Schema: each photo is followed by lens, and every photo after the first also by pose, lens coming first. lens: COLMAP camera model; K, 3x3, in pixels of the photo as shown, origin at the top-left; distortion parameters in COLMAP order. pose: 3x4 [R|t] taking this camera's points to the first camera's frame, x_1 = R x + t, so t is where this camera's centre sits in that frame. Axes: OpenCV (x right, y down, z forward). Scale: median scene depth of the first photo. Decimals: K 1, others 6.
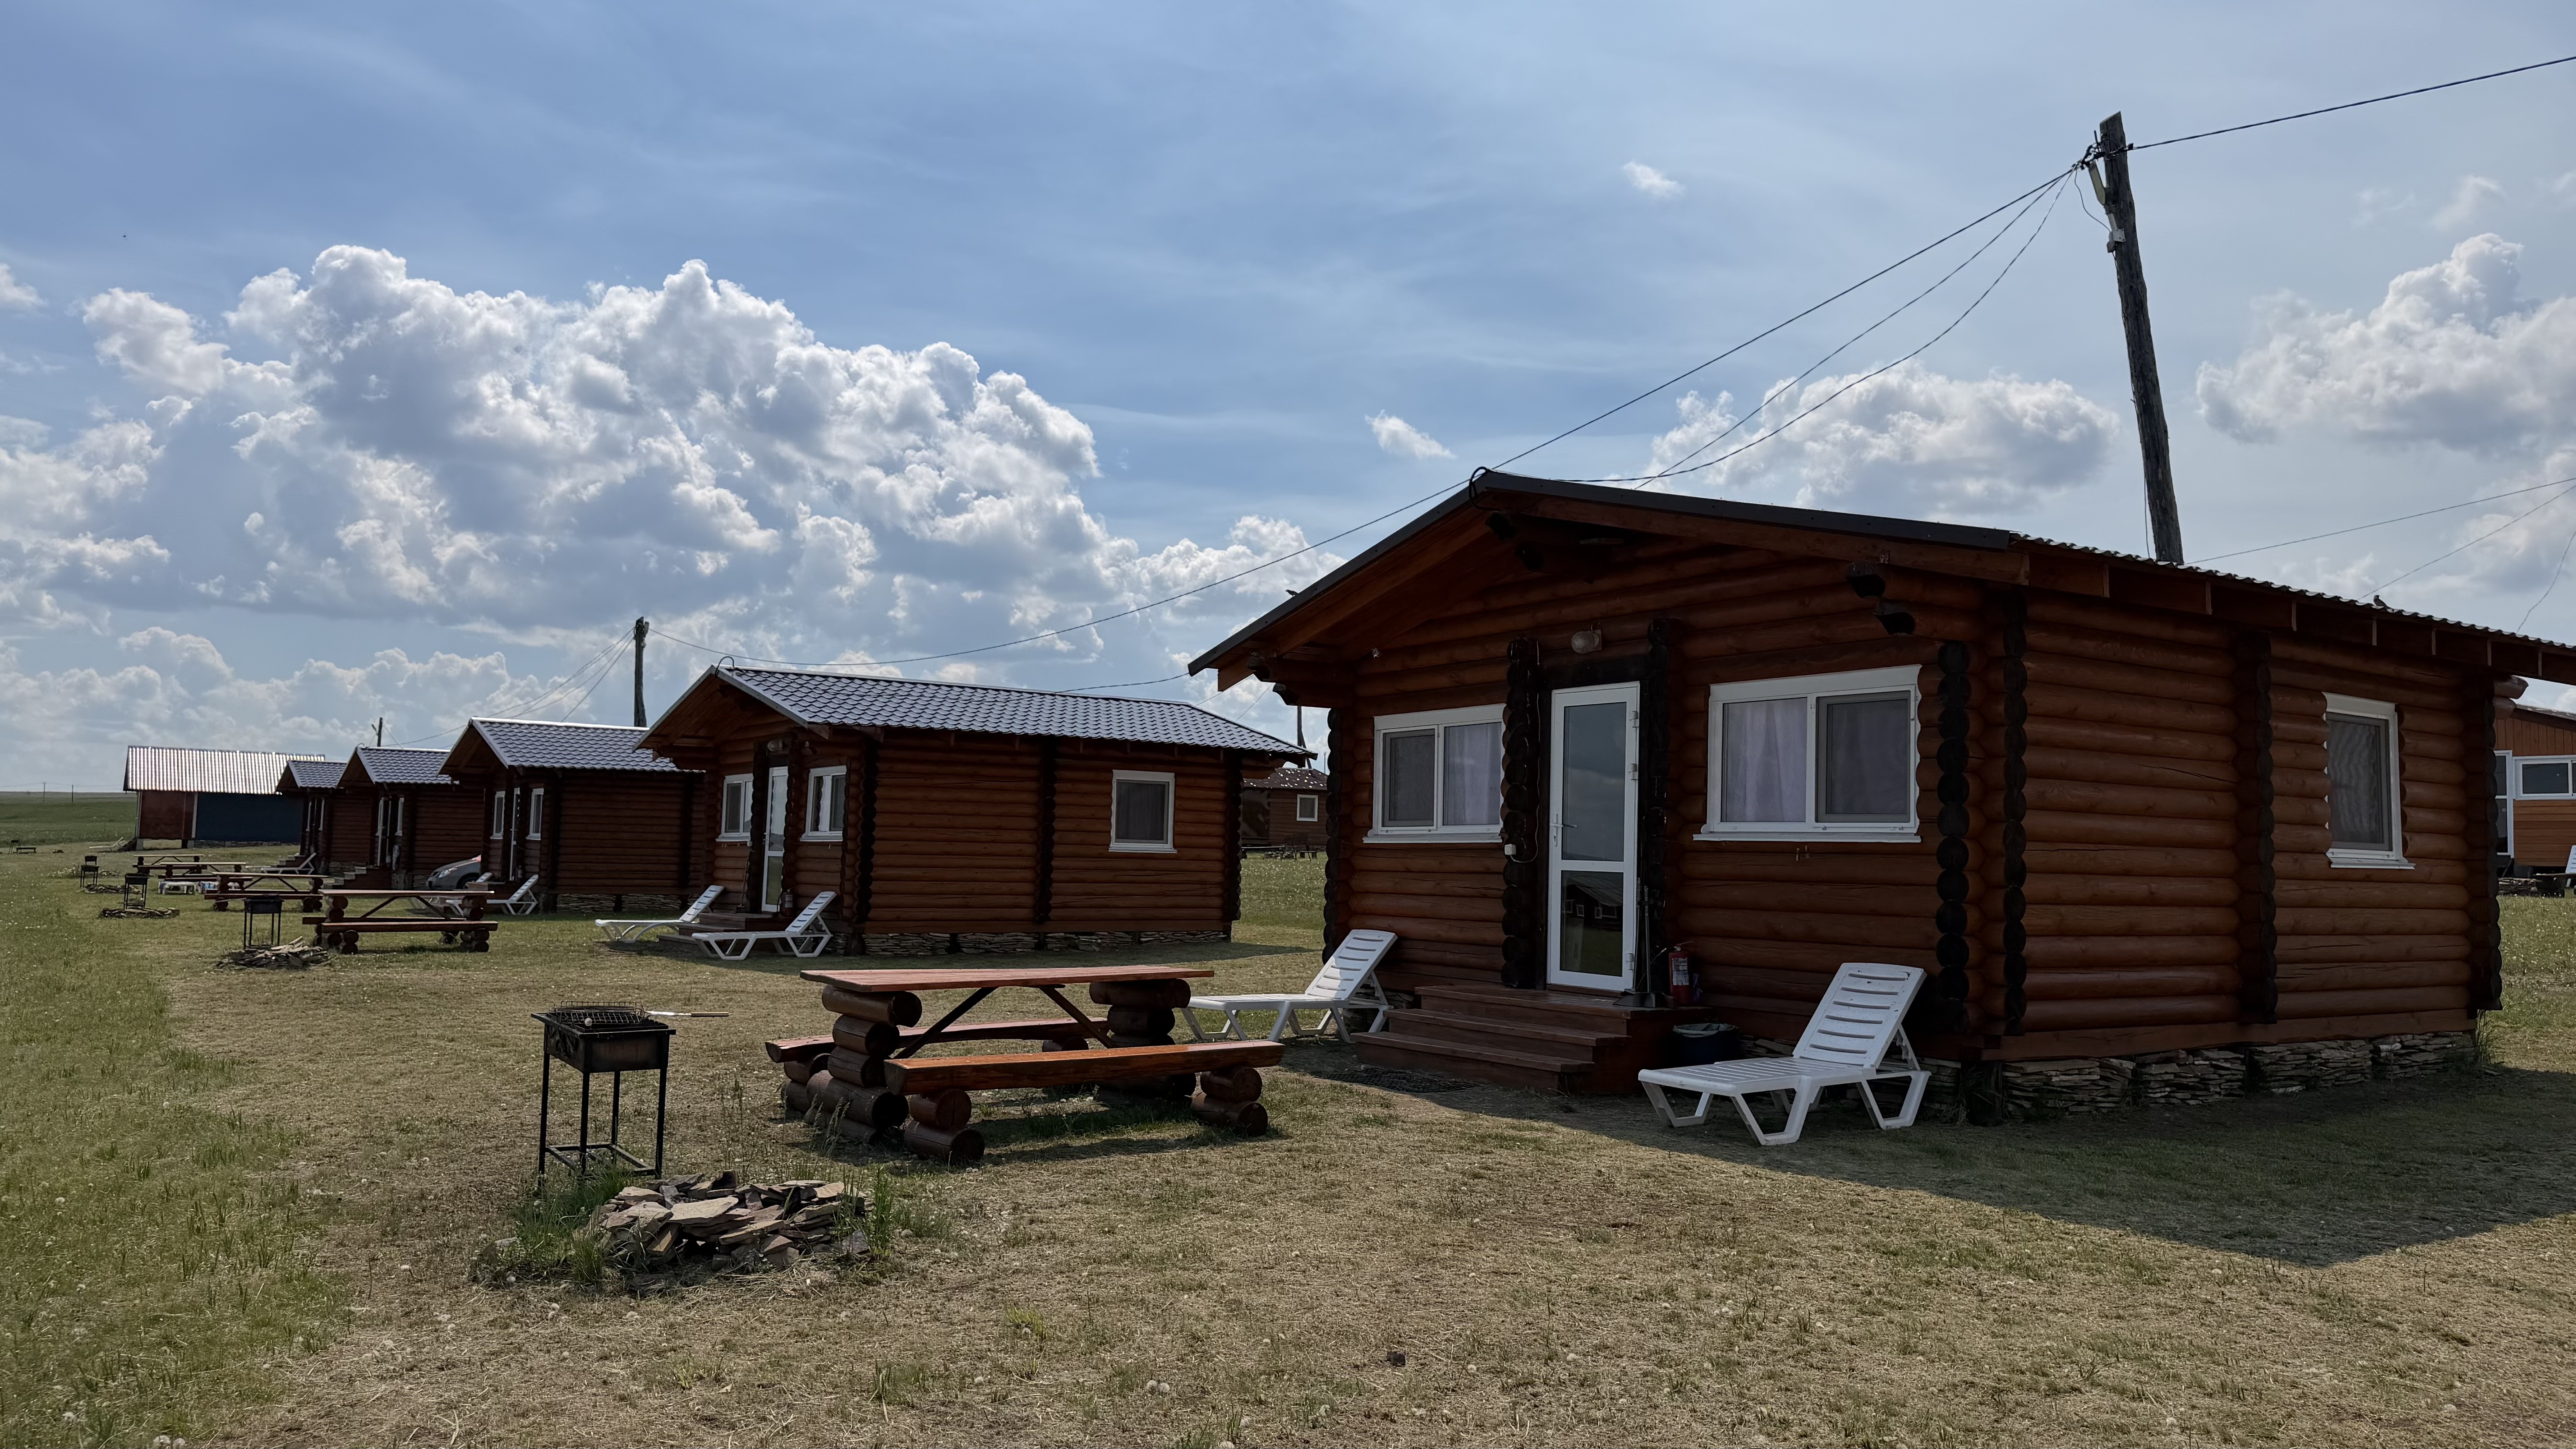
lens RADIAL K [[1852.3, 0, 1288.0], [0, 1852.3, 724.5], [0, 0, 1]] dist [0.005724, 0.001730]
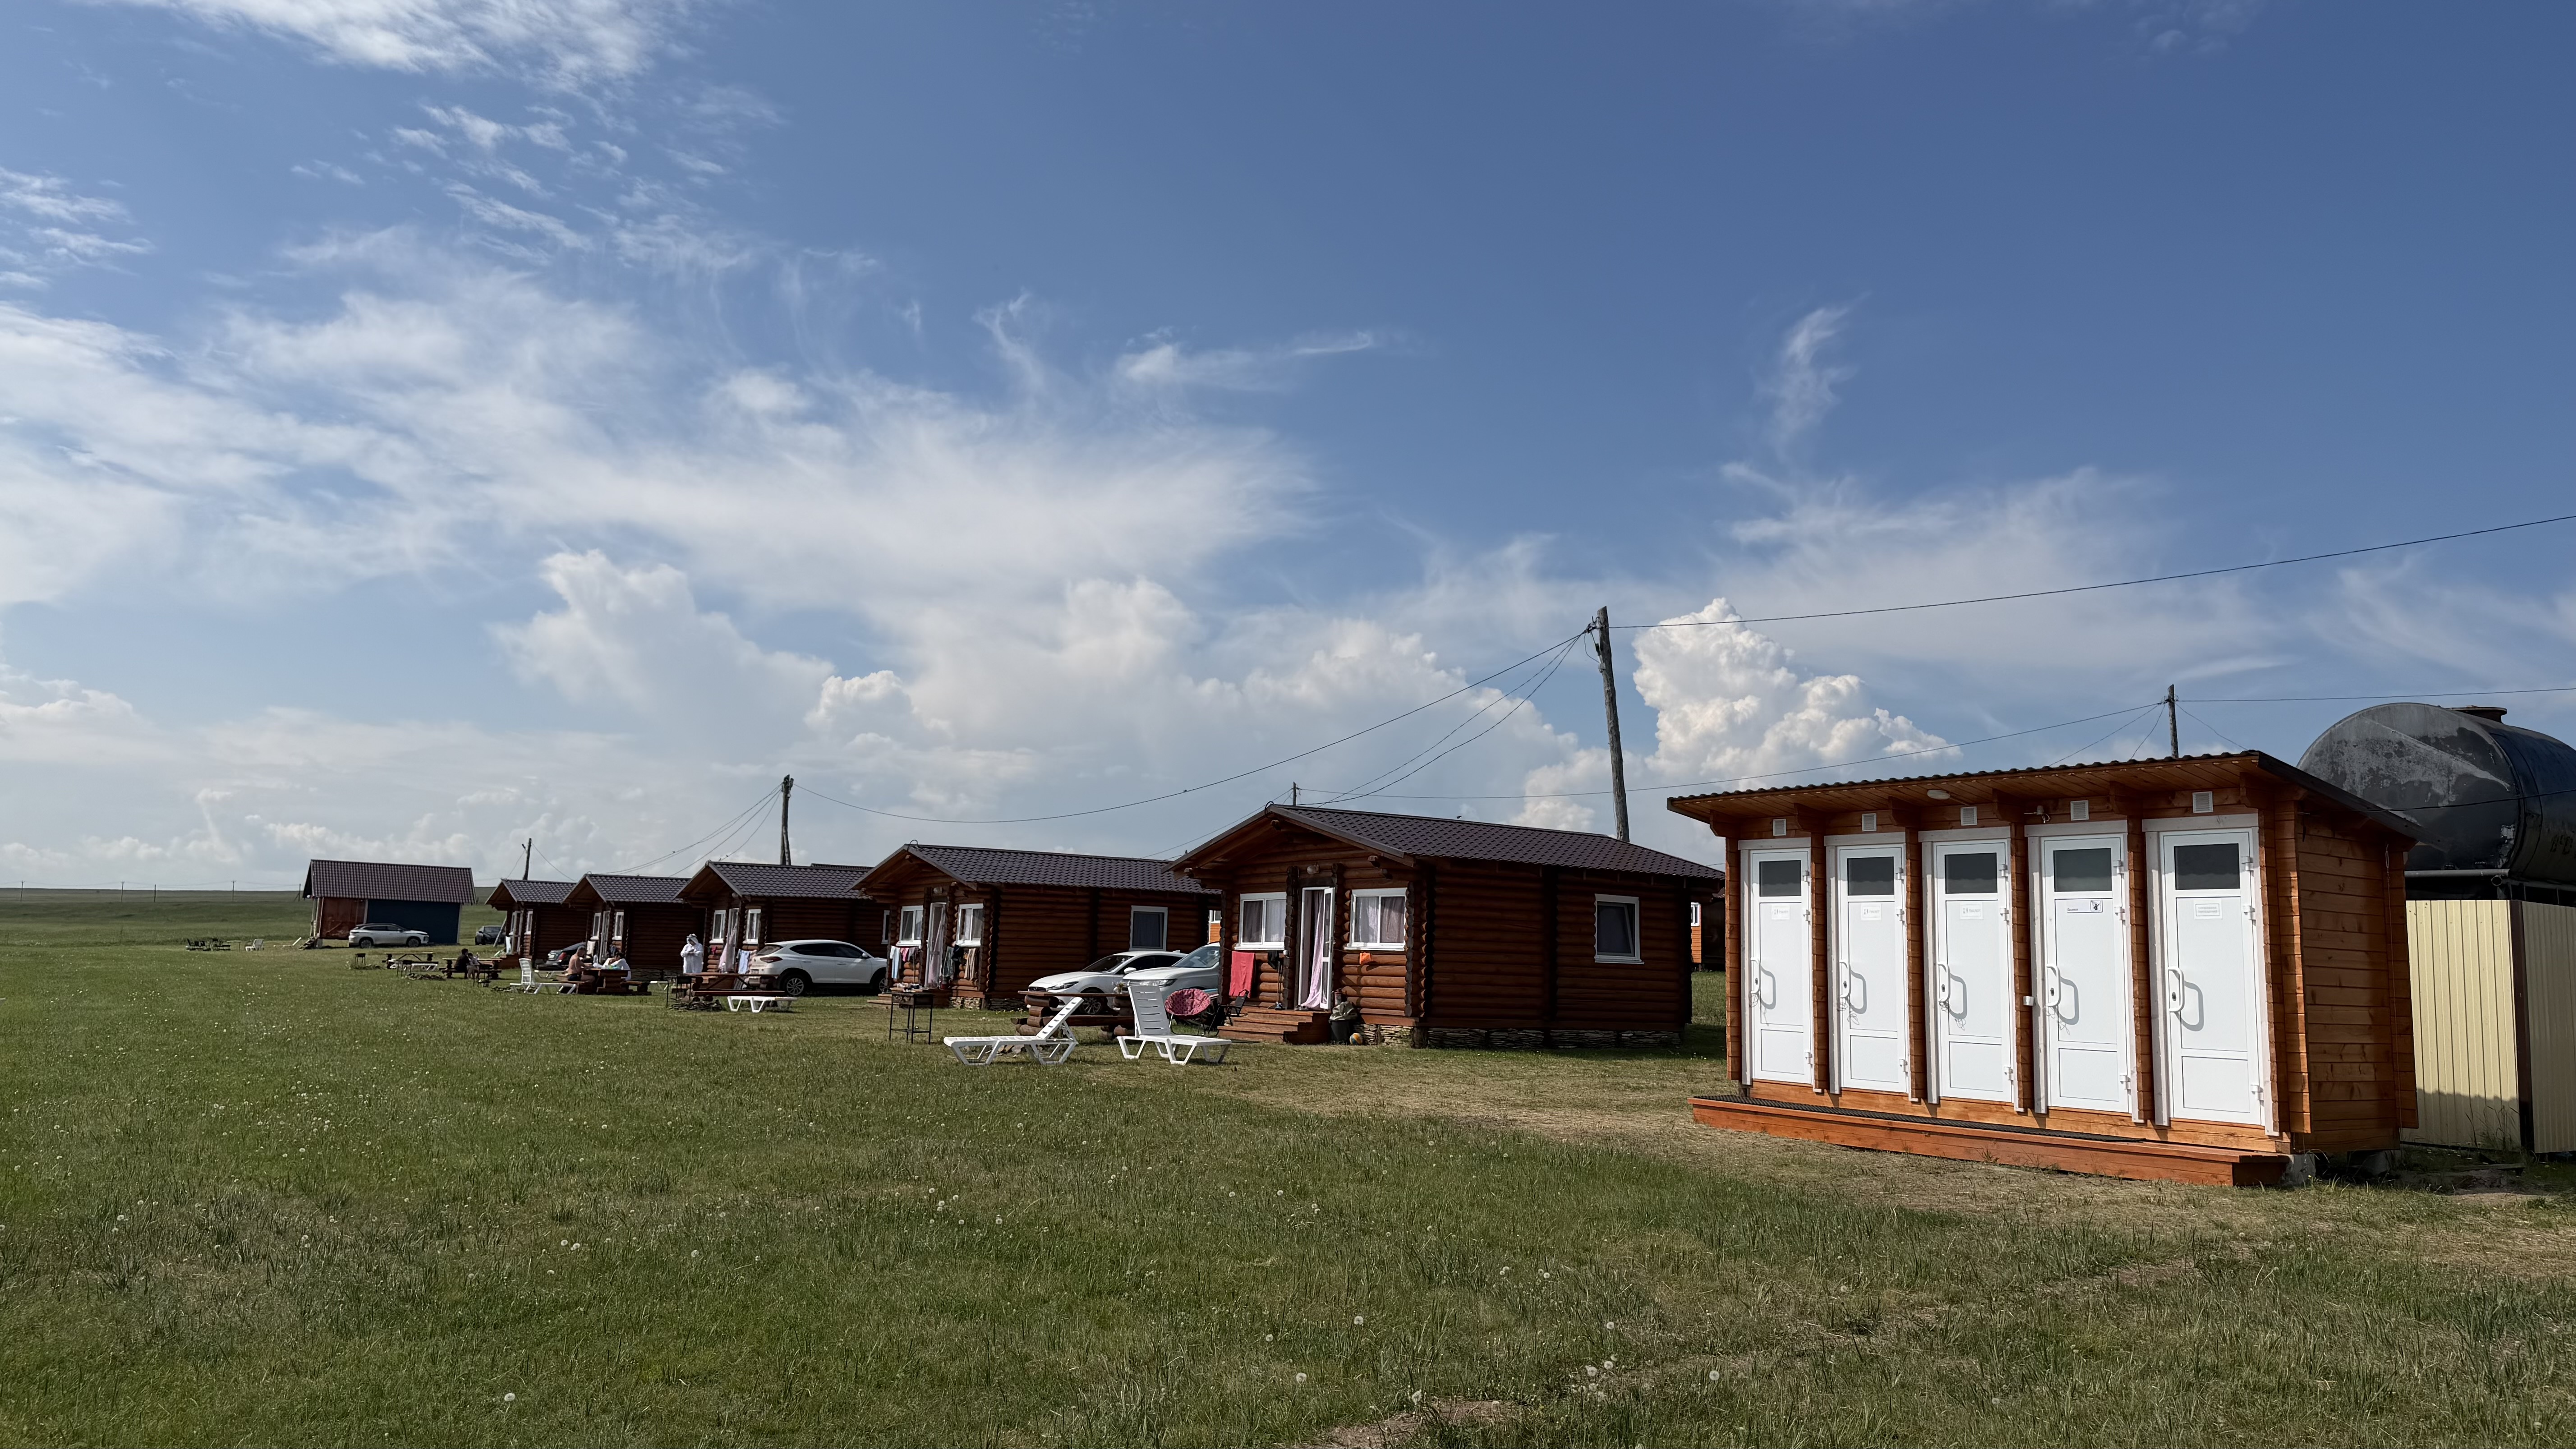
lens RADIAL K [[1805.6, 0, 1288.0], [0, 1805.6, 724.5], [0, 0, 1]] dist [-0.003164, 0.000084]
pose [[0.999785, 0.009463, -0.018437, 0.150123], [-0.010583, 0.998041, -0.061655, -0.078080], [0.017817, 0.061837, 0.997927, -1.277268]]
